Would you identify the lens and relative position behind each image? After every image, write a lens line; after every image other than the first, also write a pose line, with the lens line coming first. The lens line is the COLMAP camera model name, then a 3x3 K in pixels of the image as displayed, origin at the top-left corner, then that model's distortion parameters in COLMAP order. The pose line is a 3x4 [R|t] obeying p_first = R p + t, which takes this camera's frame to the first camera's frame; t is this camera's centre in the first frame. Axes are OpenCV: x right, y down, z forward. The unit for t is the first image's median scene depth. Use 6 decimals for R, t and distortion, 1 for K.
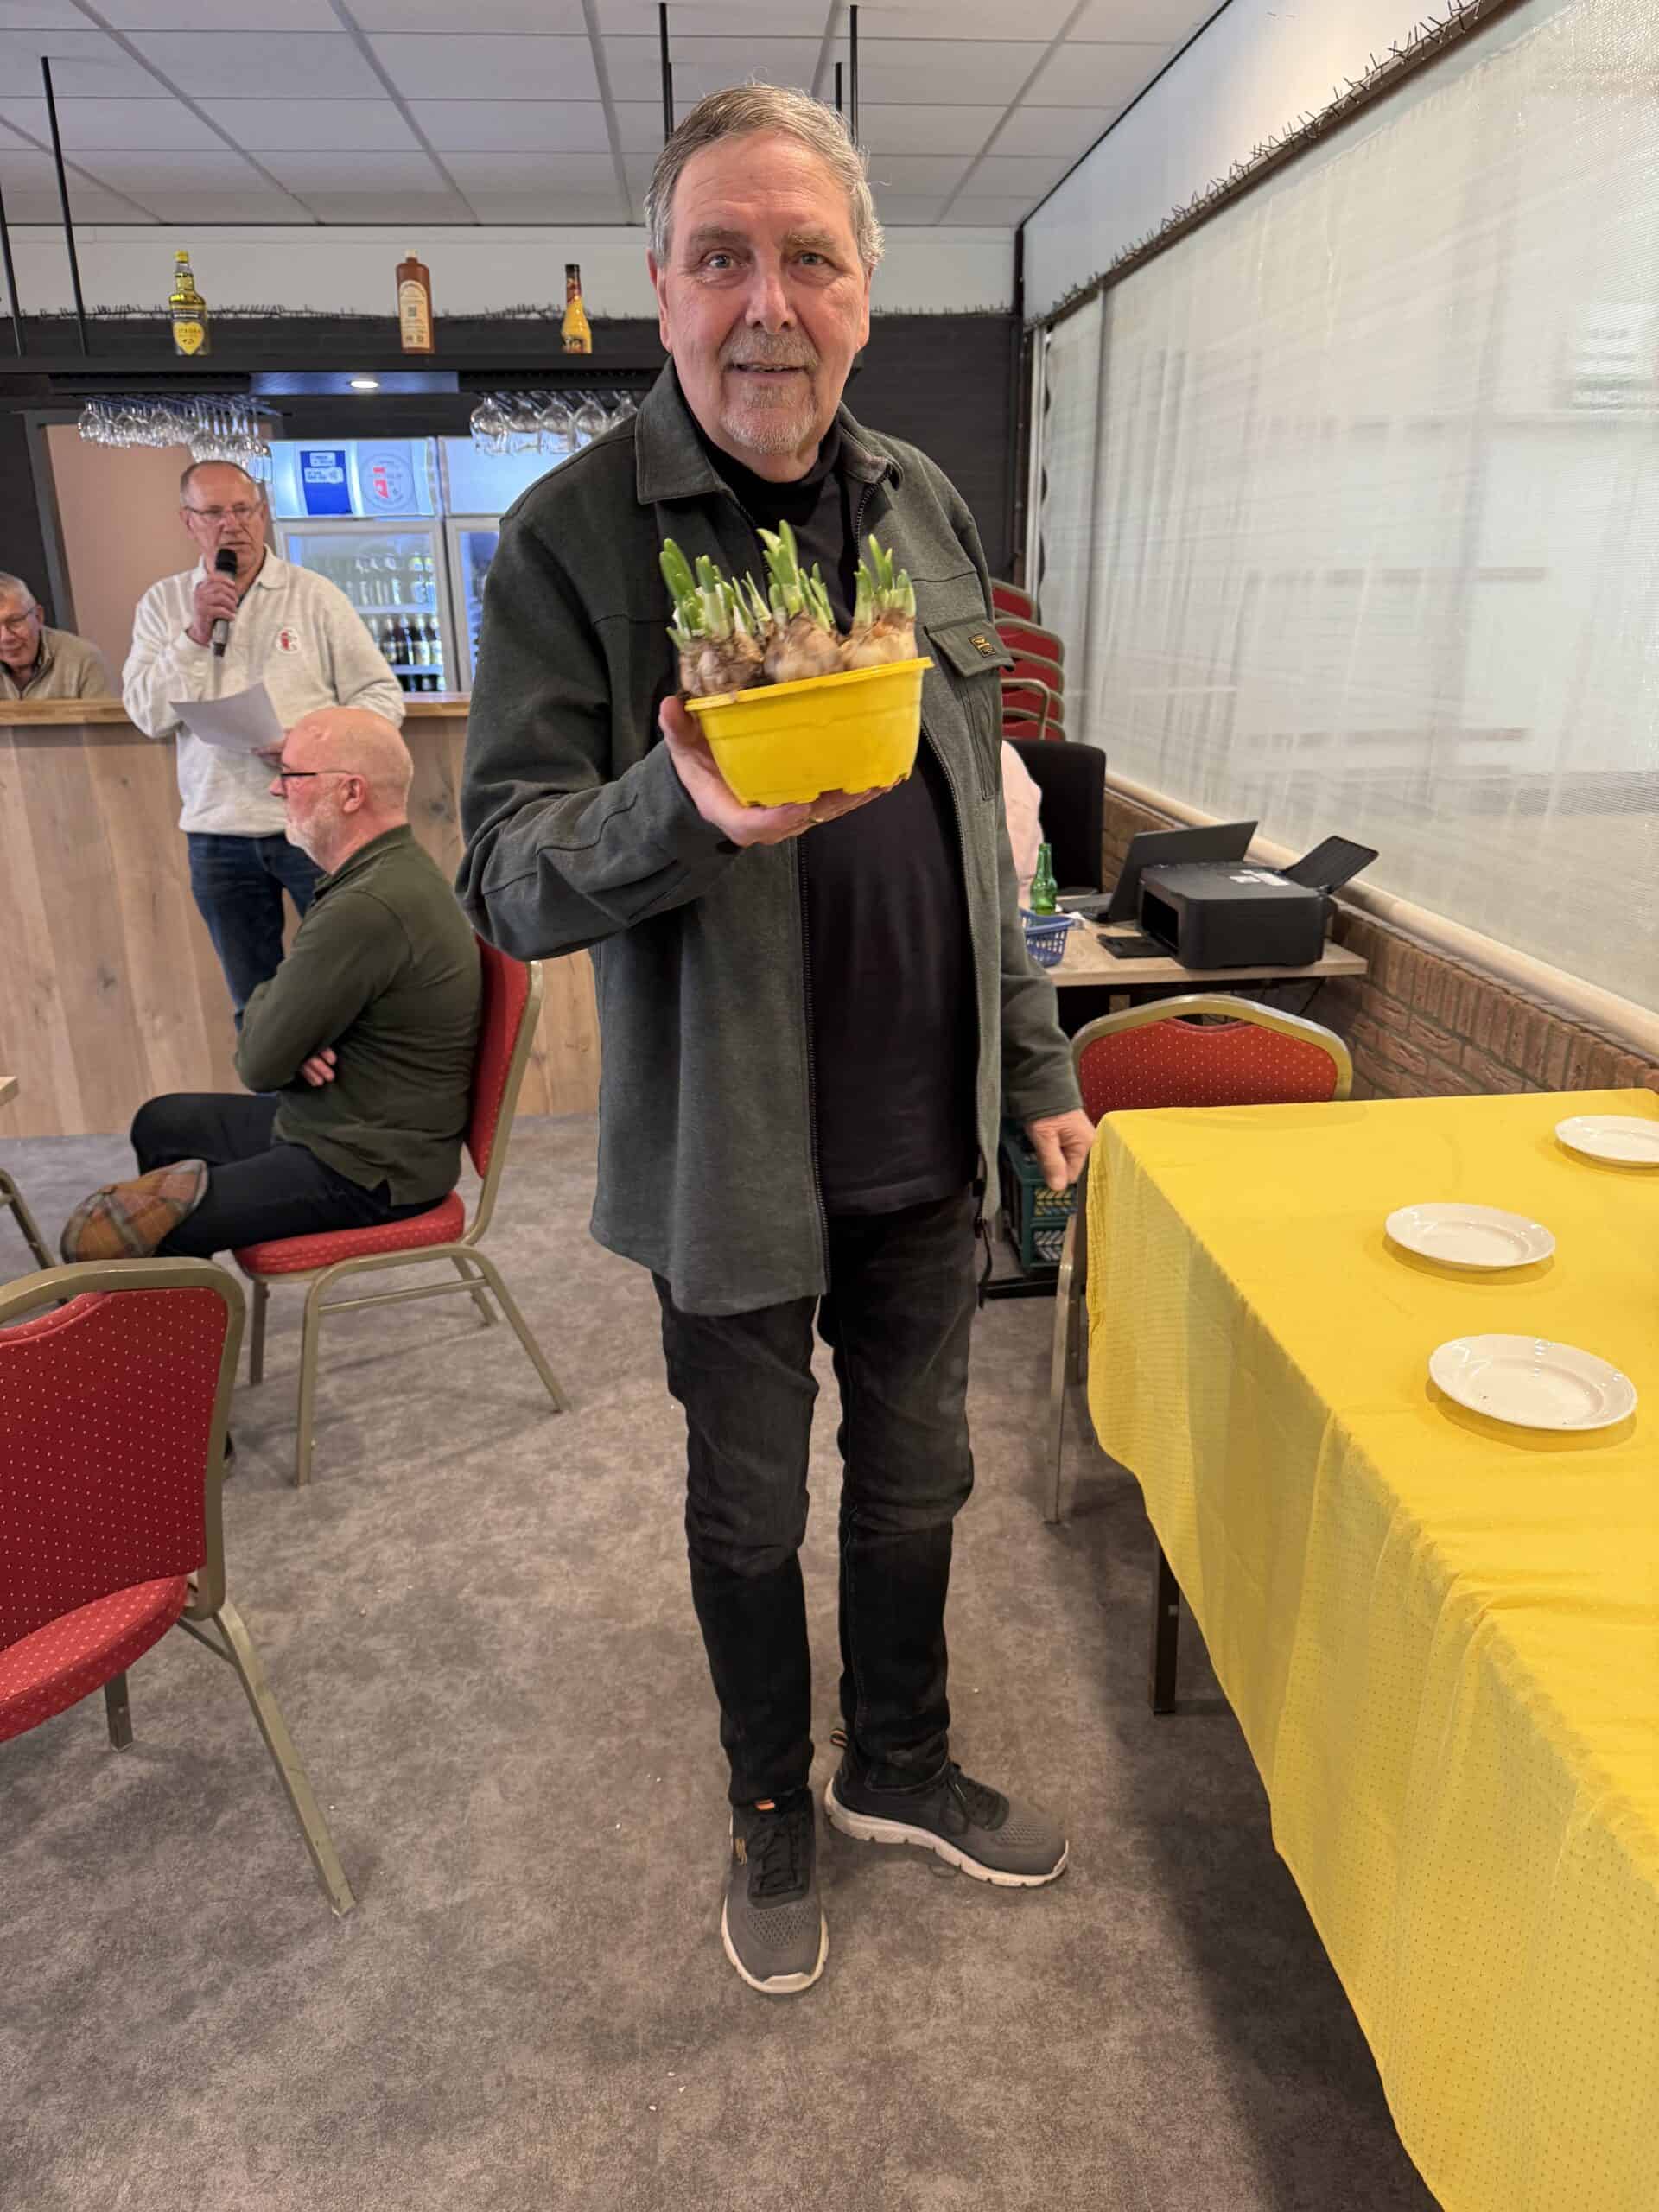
lens RADIAL K [[1564.8, 0, 842.0], [0, 1564.8, 1102.6], [0, 0, 1]] dist [0.003909, -0.010324]
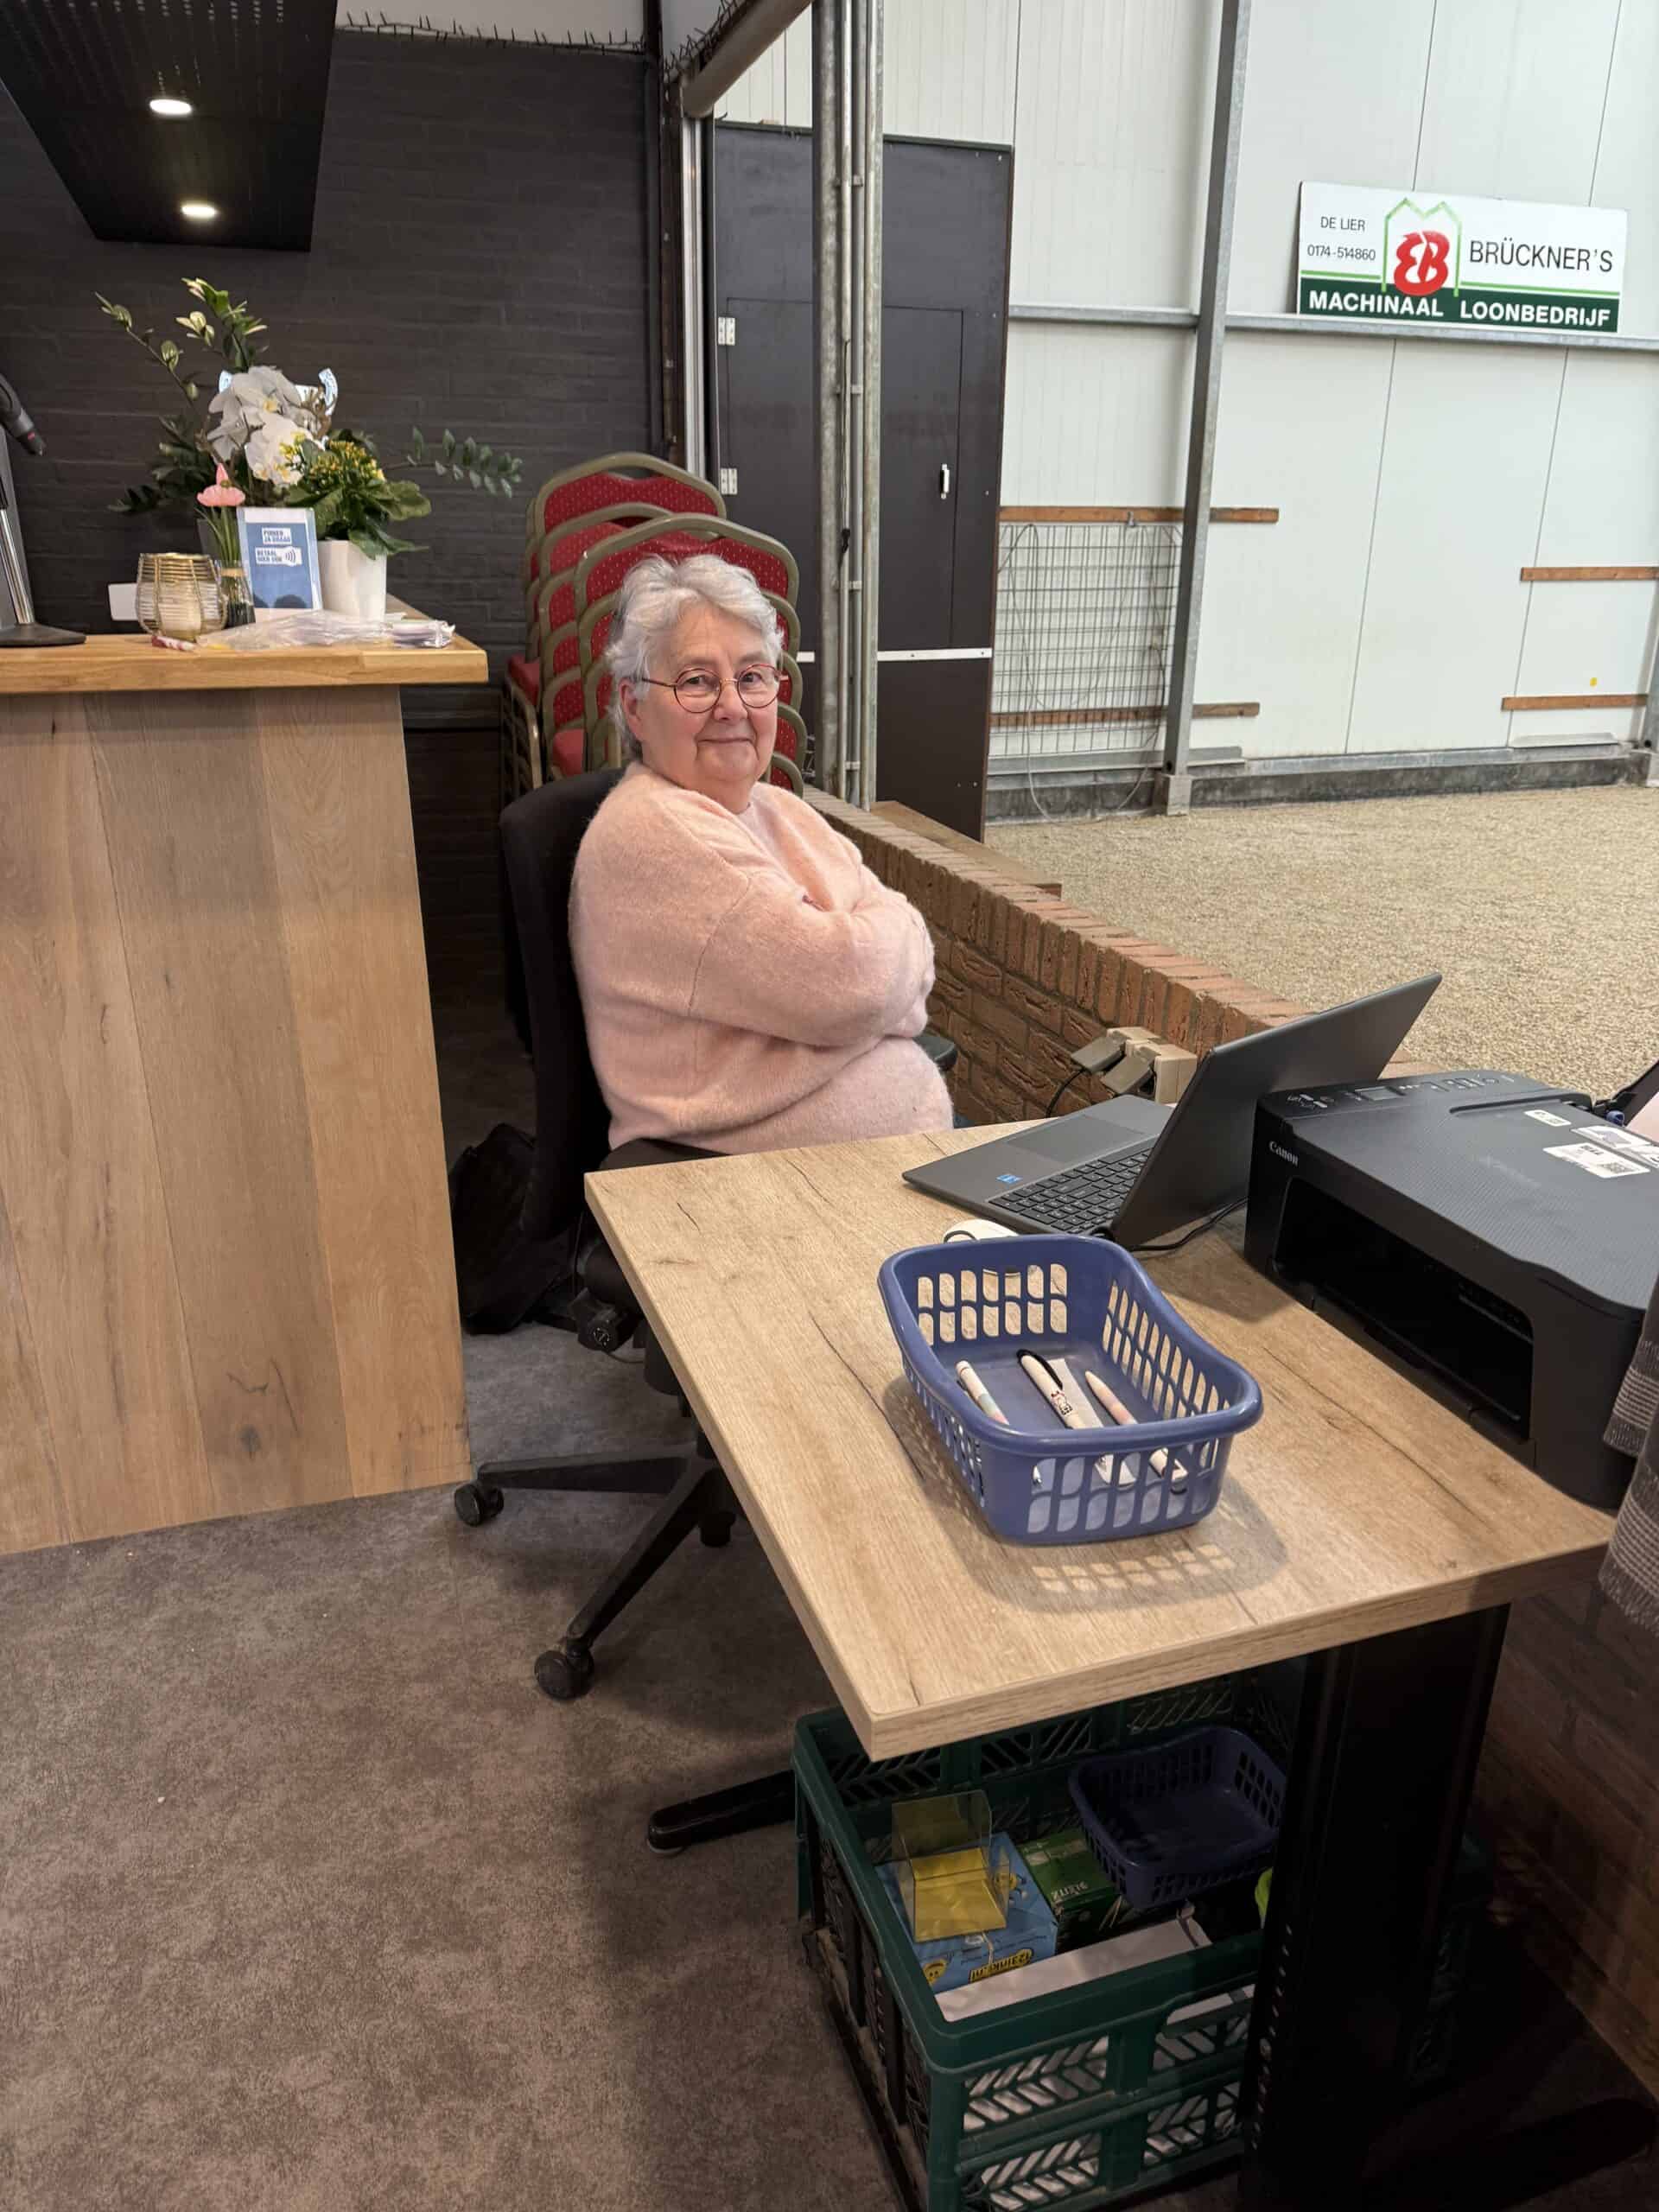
lens RADIAL K [[1564.8, 0, 838.3], [0, 1564.8, 1110.2], [0, 0, 1]] dist [0.004868, -0.009224]
pose [[0.971470, -0.064003, 0.228364, 0.030997], [0.058496, 0.997812, 0.030812, -0.213511], [-0.229836, -0.016575, 0.973088, 0.828544]]
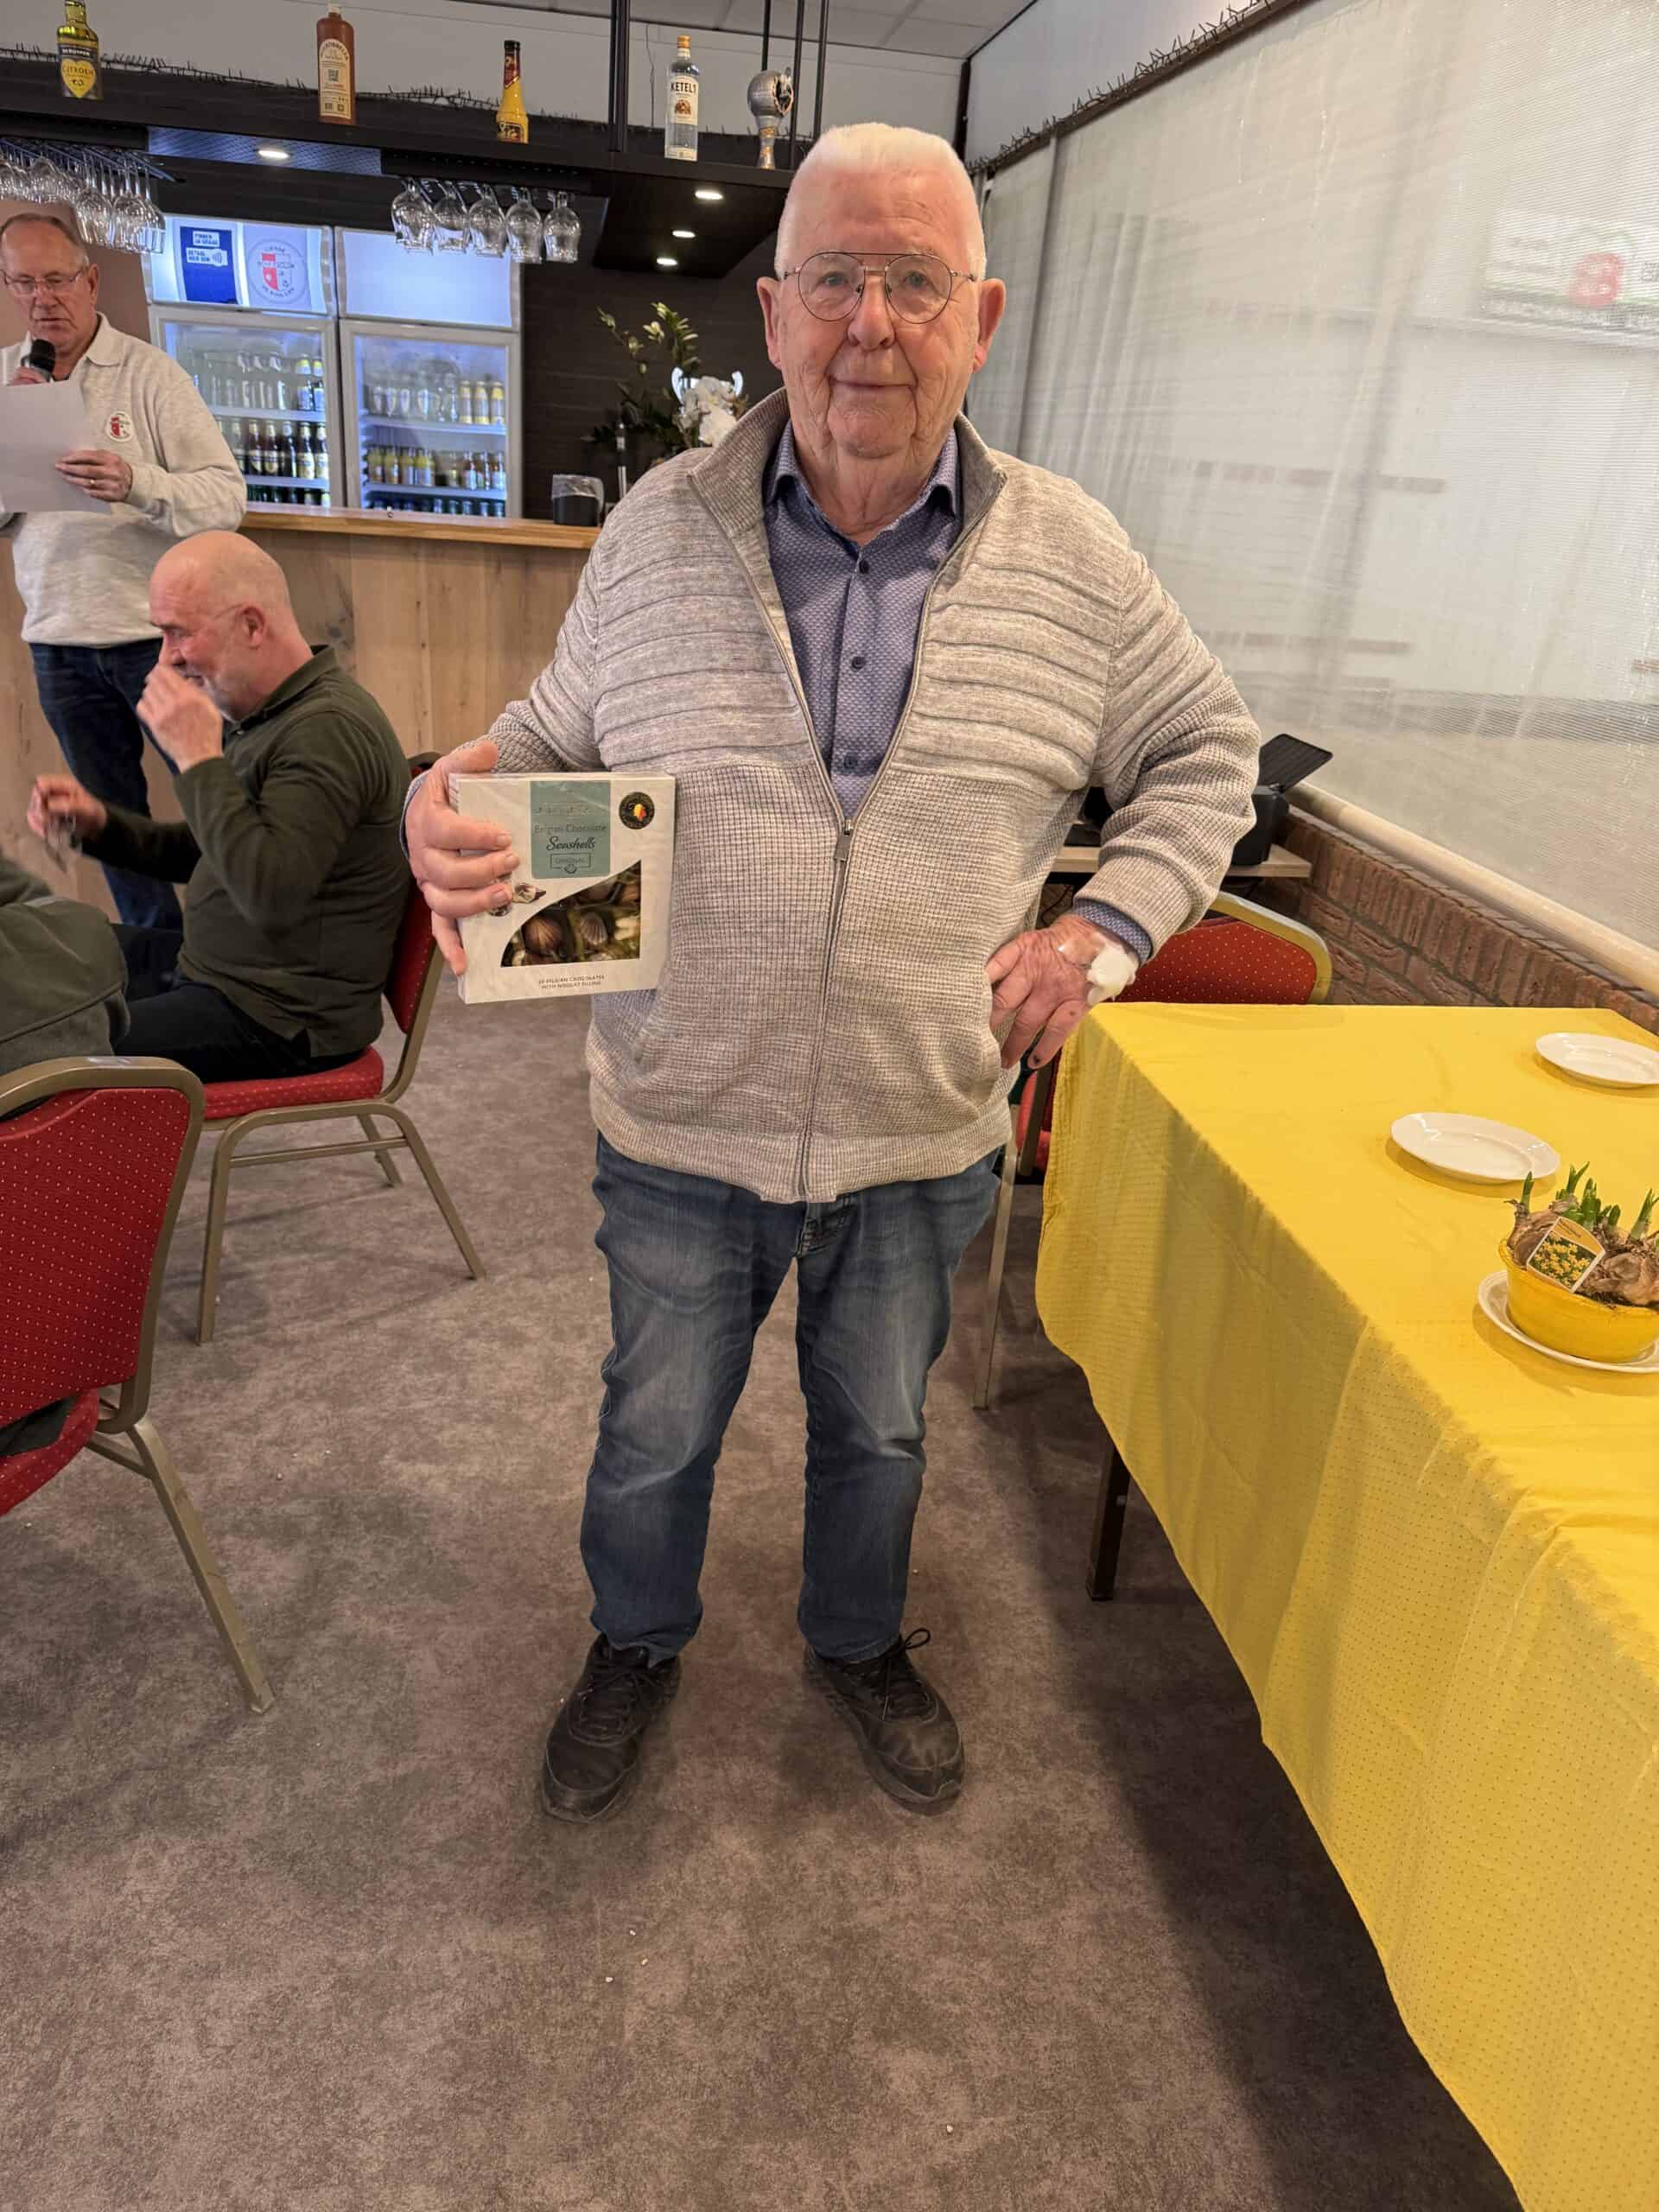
lens RADIAL K [[1565.0, 0, 816.8], [0, 1565.0, 1109.9], [0, 0, 1]] dist [0.002315, -0.007084]
pose [[0.994583, 0.052367, 0.089794, -0.064787], [-0.059673, 0.994949, 0.080715, 0.003738], [-0.085113, -0.085636, 0.992684, 0.031707]]
